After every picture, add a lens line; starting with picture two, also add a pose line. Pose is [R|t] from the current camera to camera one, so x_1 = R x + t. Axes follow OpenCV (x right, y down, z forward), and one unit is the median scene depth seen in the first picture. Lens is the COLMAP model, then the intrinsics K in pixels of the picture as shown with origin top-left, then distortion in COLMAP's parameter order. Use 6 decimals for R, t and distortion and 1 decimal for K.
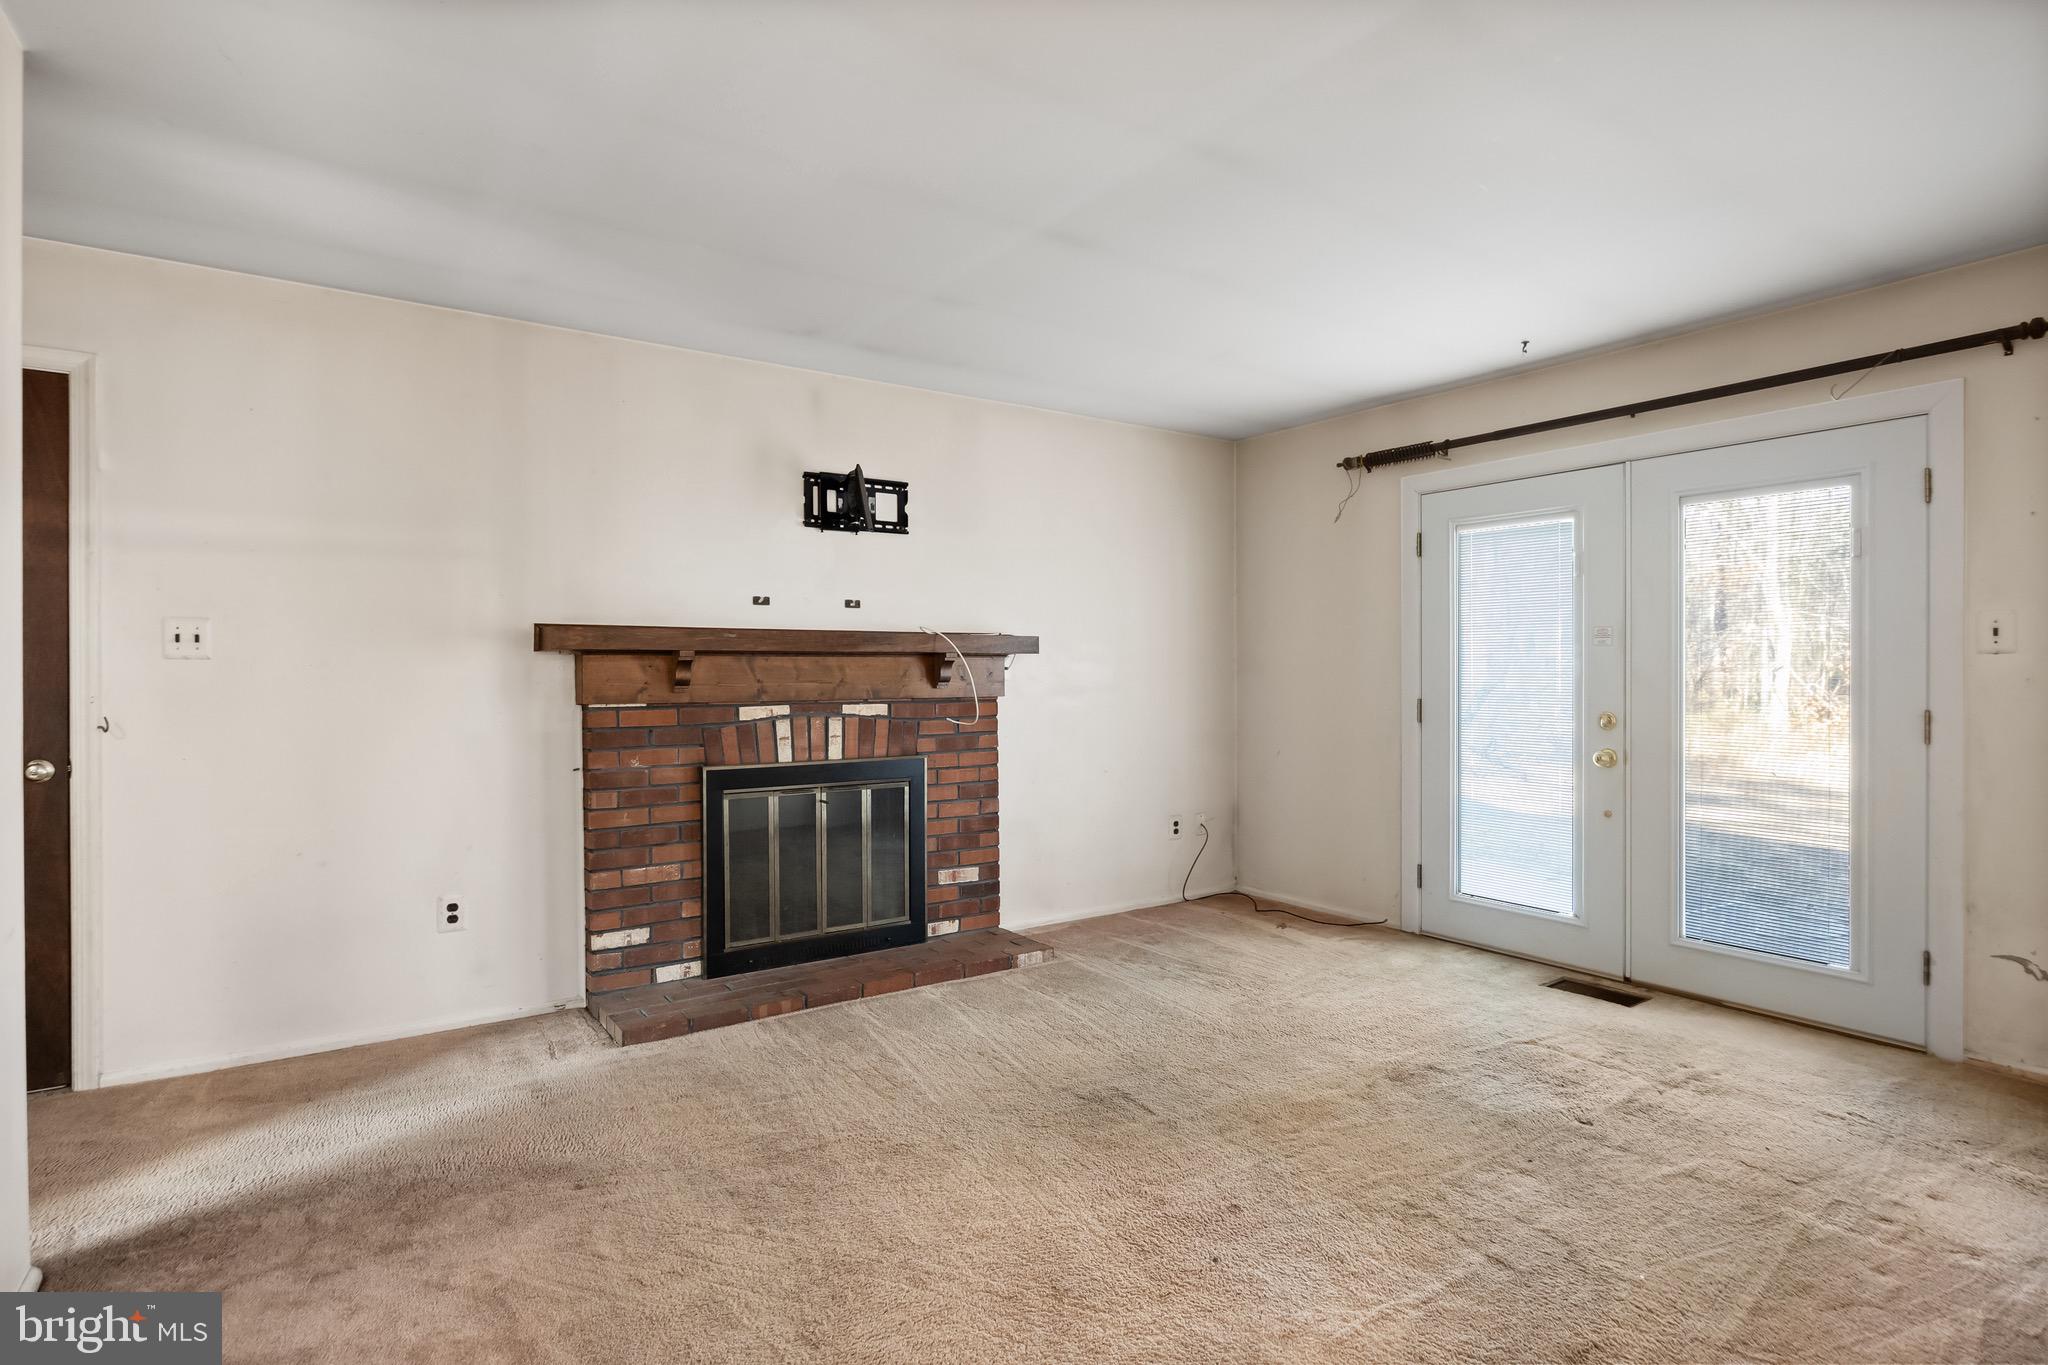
lens RADIAL K [[1039.0, 0, 1016.2], [0, 1039.0, 670.7], [0, 0, 1]] dist [0.001008, 0.000719]
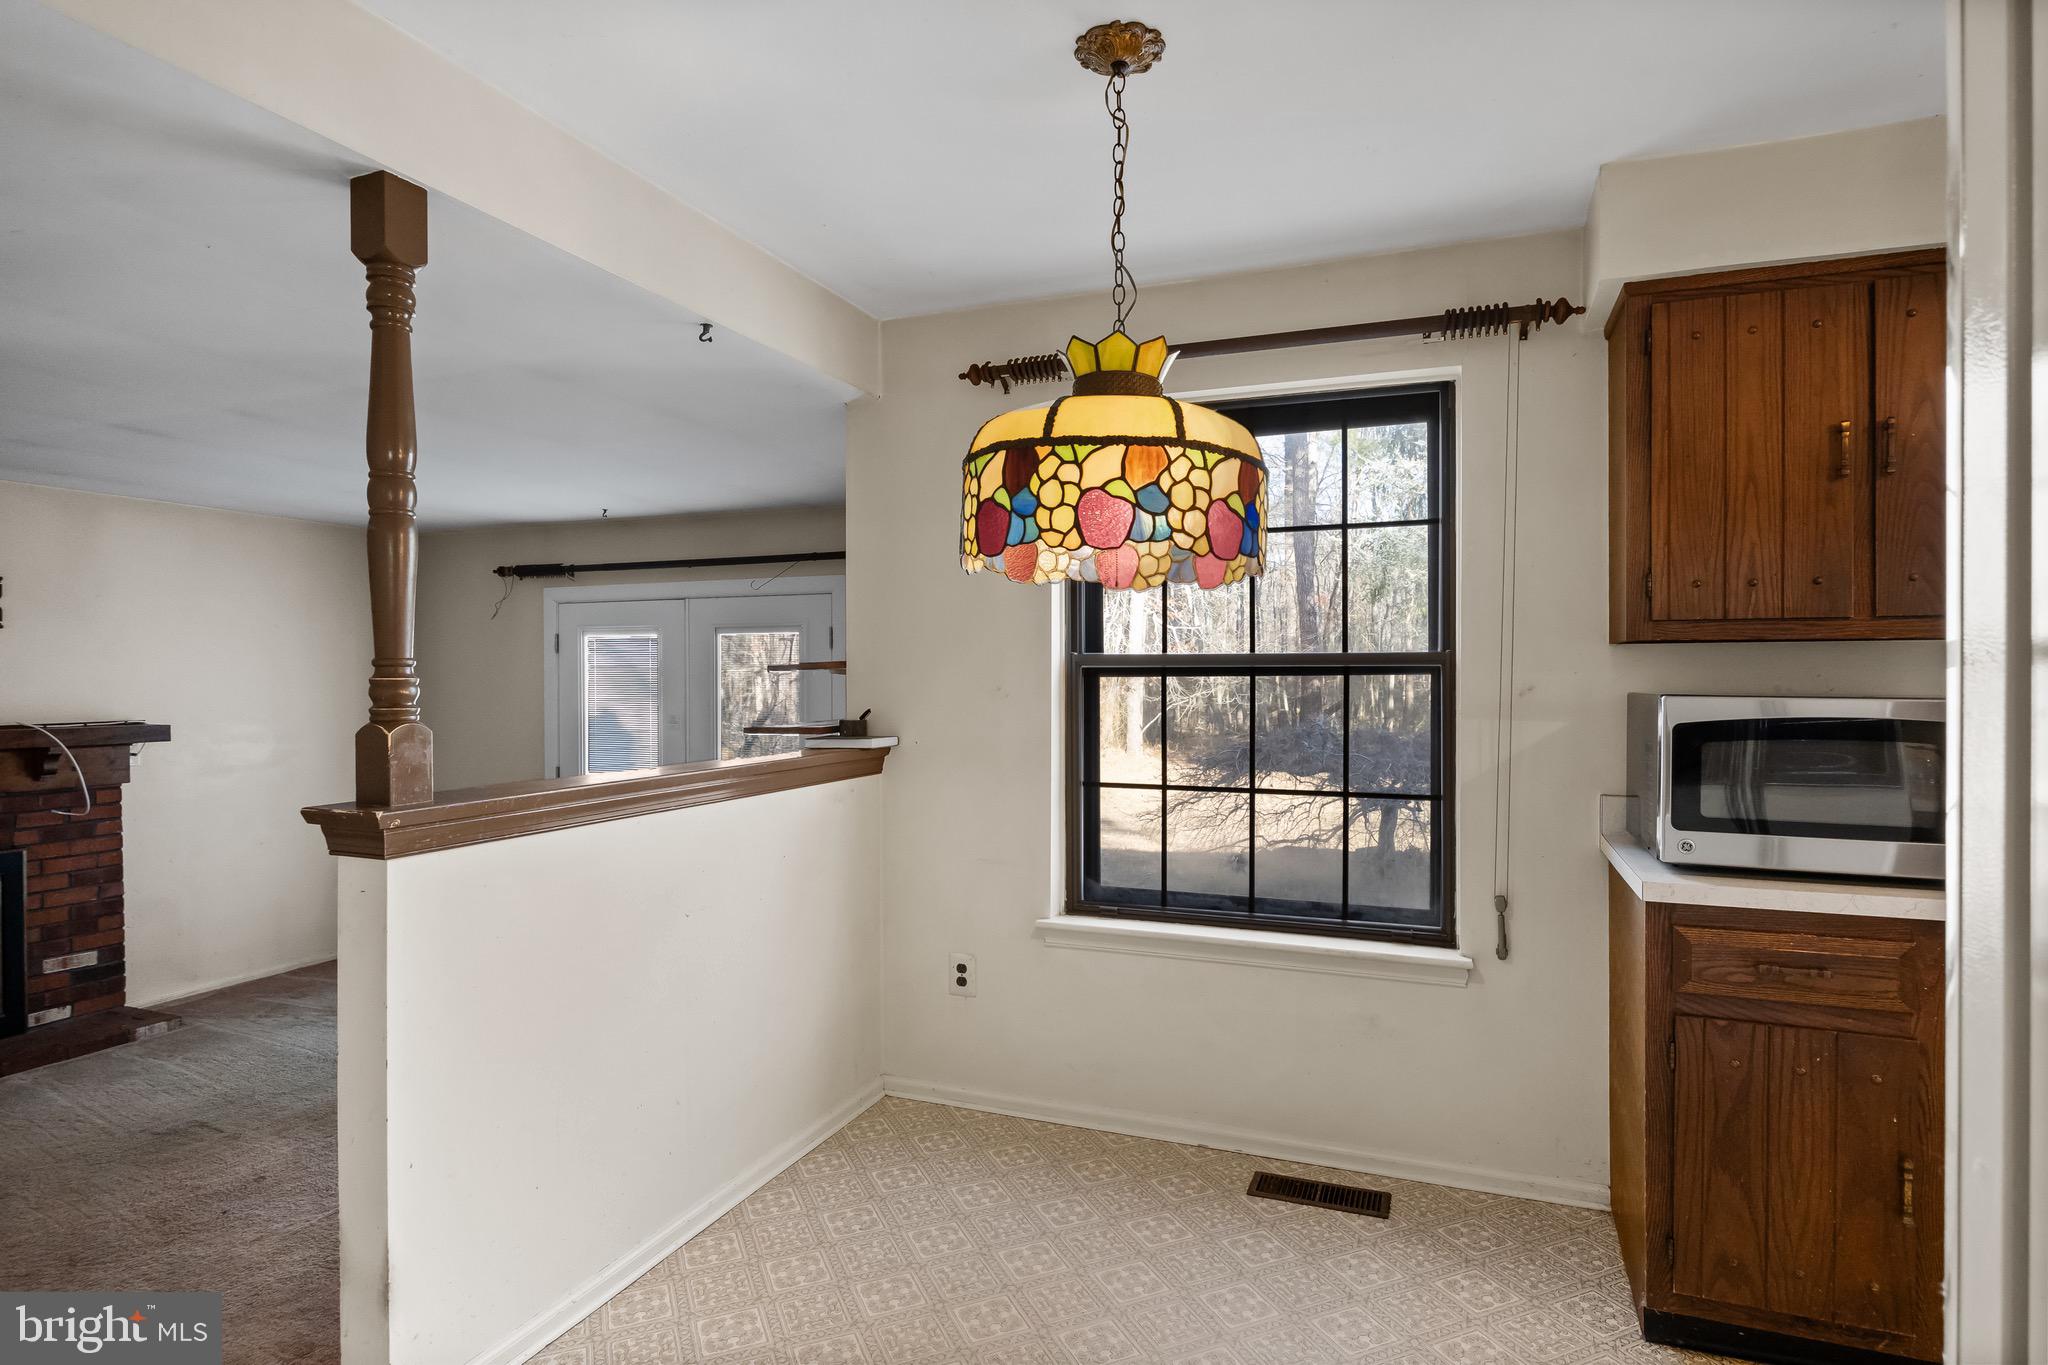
lens RADIAL K [[1089.4, 0, 1031.4], [0, 1089.4, 677.0], [0, 0, 1]] dist [-0.003413, -0.002382]
pose [[0.829179, -0.000414, 0.558984, 0.134430], [0.000922, 0.999999, -0.000627, -0.082806], [-0.558983, 0.001035, 0.829178, -0.419433]]
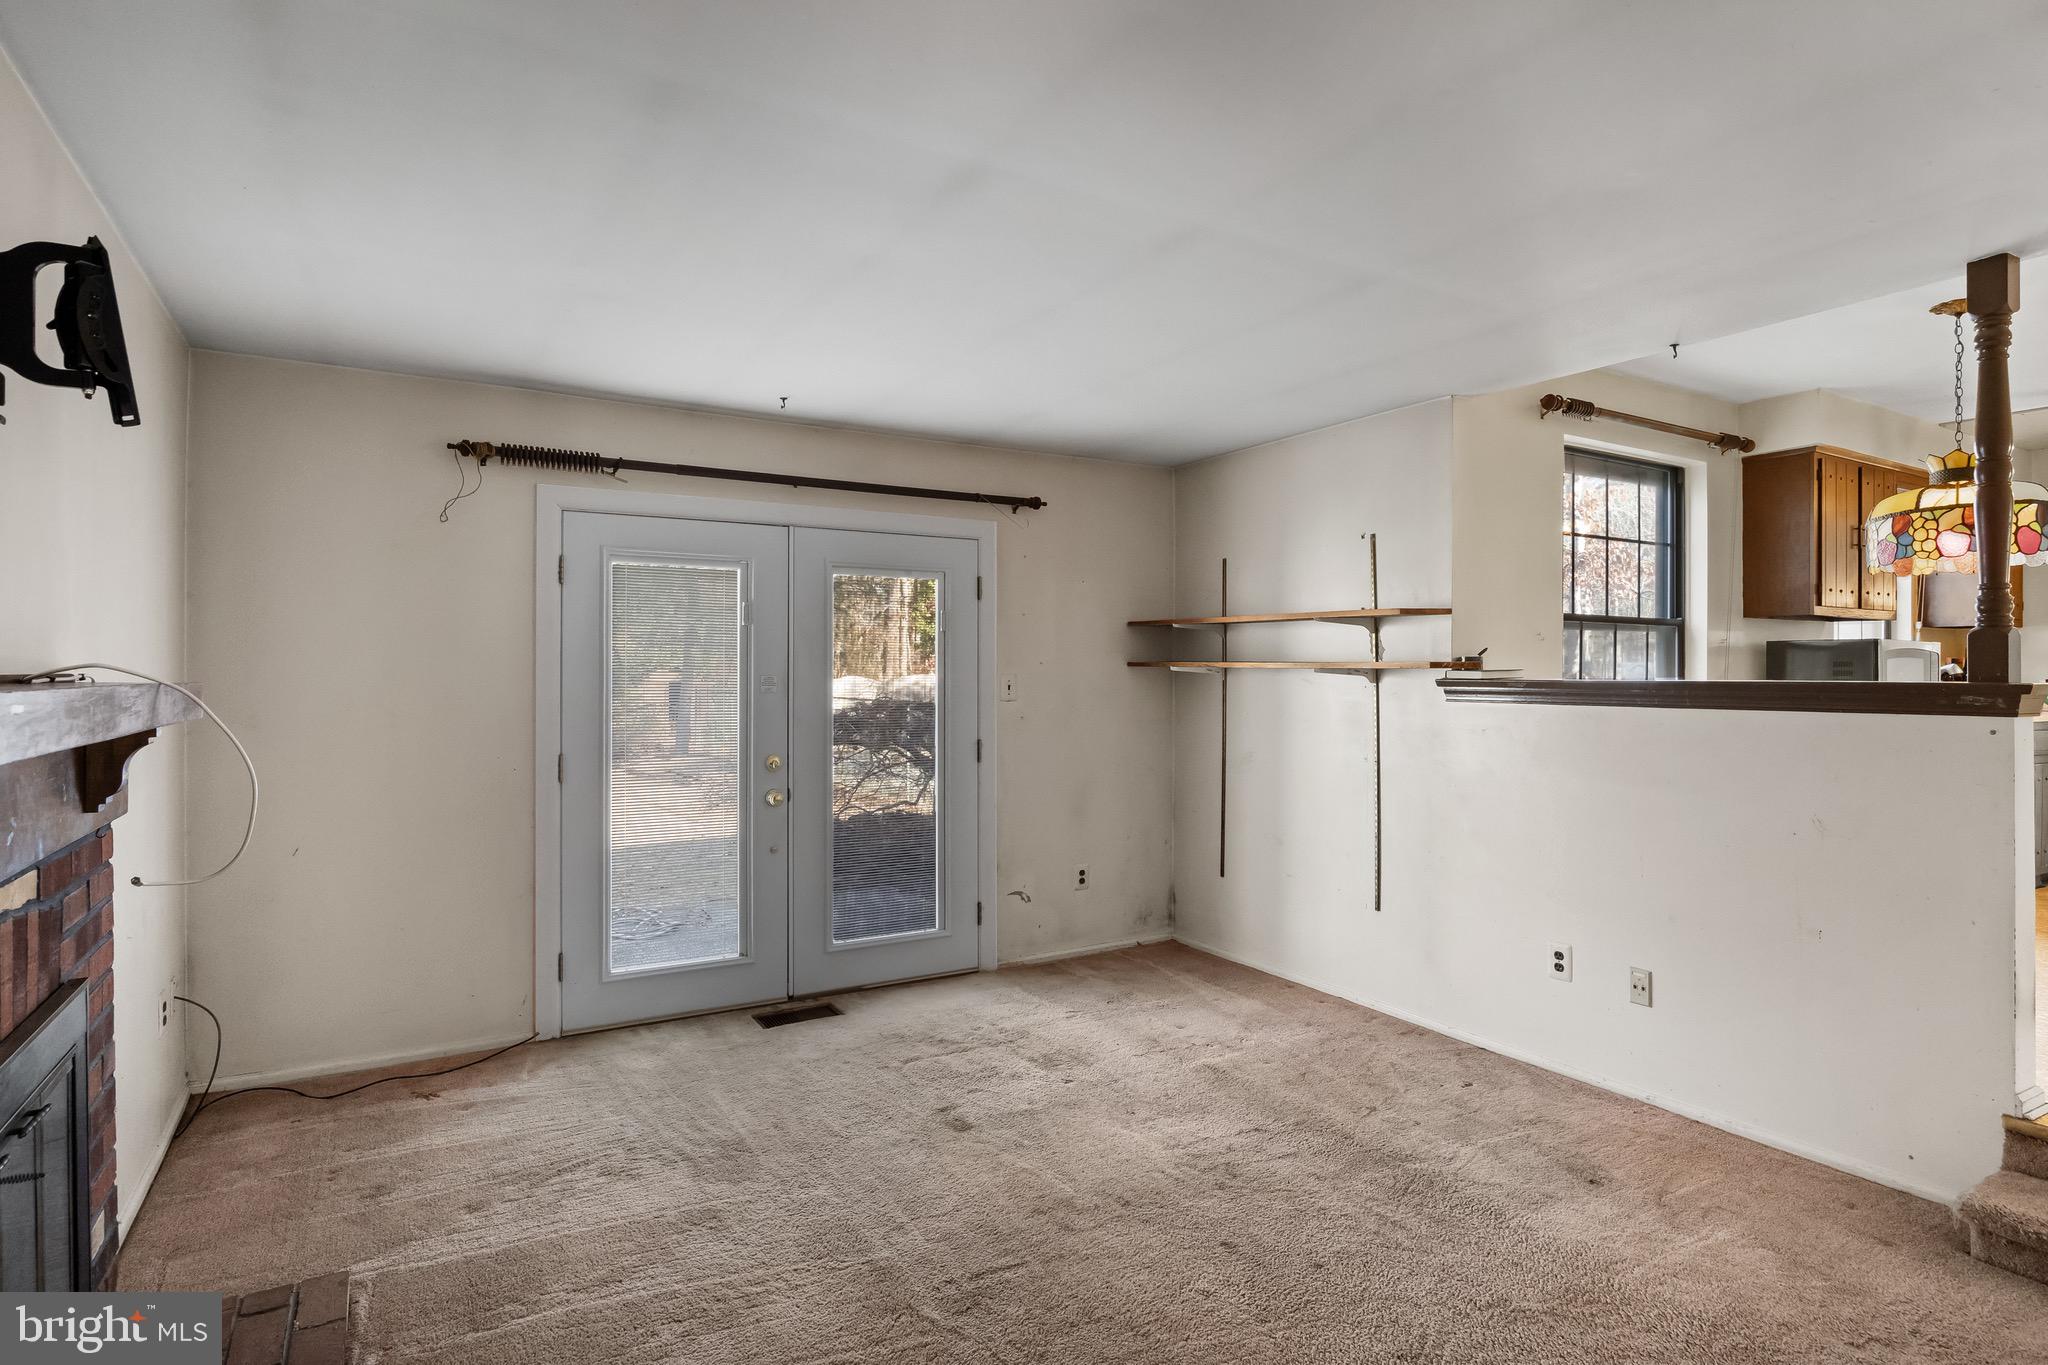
lens RADIAL K [[1089.4, 0, 1023.8], [0, 1089.4, 683.7], [0, 0, 1]] dist [-0.003413, -0.002382]
pose [[0.069902, -0.003354, 0.997548, -0.477921], [0.004174, 0.999987, 0.003070, -0.032721], [-0.997545, 0.003949, 0.069916, 0.594730]]
